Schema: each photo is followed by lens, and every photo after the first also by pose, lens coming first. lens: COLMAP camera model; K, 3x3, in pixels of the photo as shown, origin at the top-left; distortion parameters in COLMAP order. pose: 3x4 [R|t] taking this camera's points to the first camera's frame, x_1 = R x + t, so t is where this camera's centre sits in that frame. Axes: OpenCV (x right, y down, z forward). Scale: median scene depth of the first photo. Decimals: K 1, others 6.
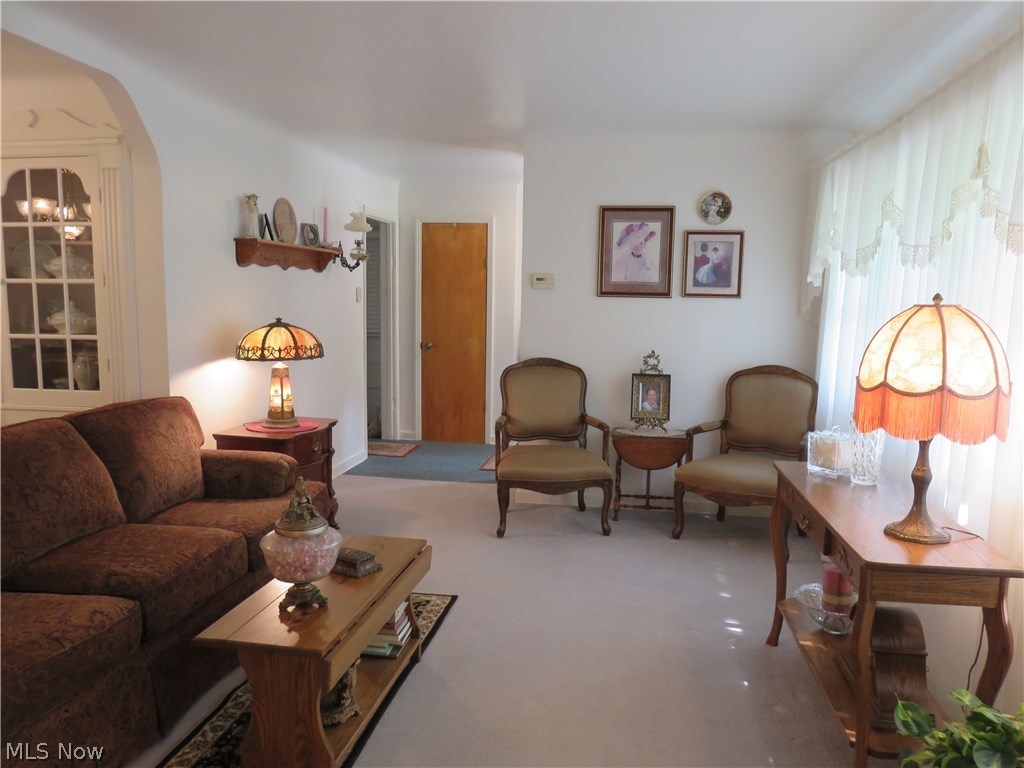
lens RADIAL K [[751.7, 0, 511.9], [0, 751.7, 386.1], [0, 0, 1]] dist [-0.002702, -0.000213]
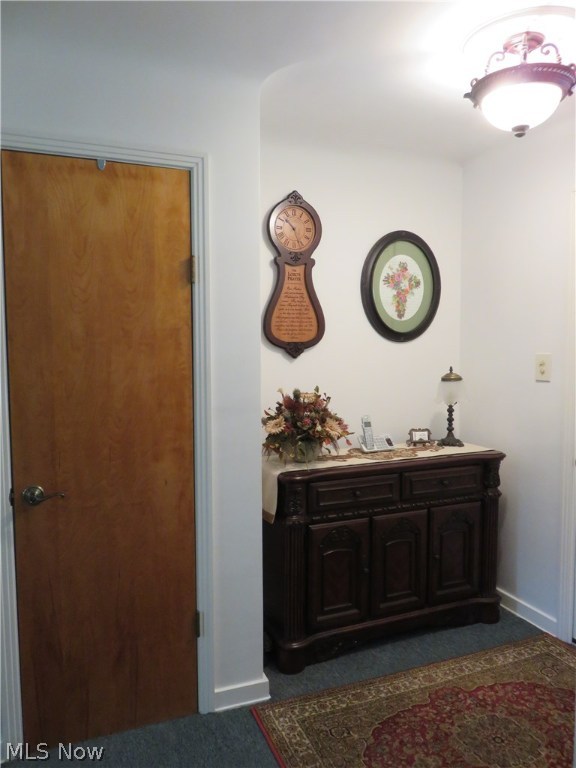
lens RADIAL K [[563.8, 0, 288.3], [0, 563.8, 384.2], [0, 0, 1]] dist [-0.002702, -0.000213]
pose [[0.990076, -0.027752, 0.137763, -0.026016], [0.034301, 0.998380, -0.045397, -0.089359], [-0.136280, 0.049672, 0.989424, 0.706447]]
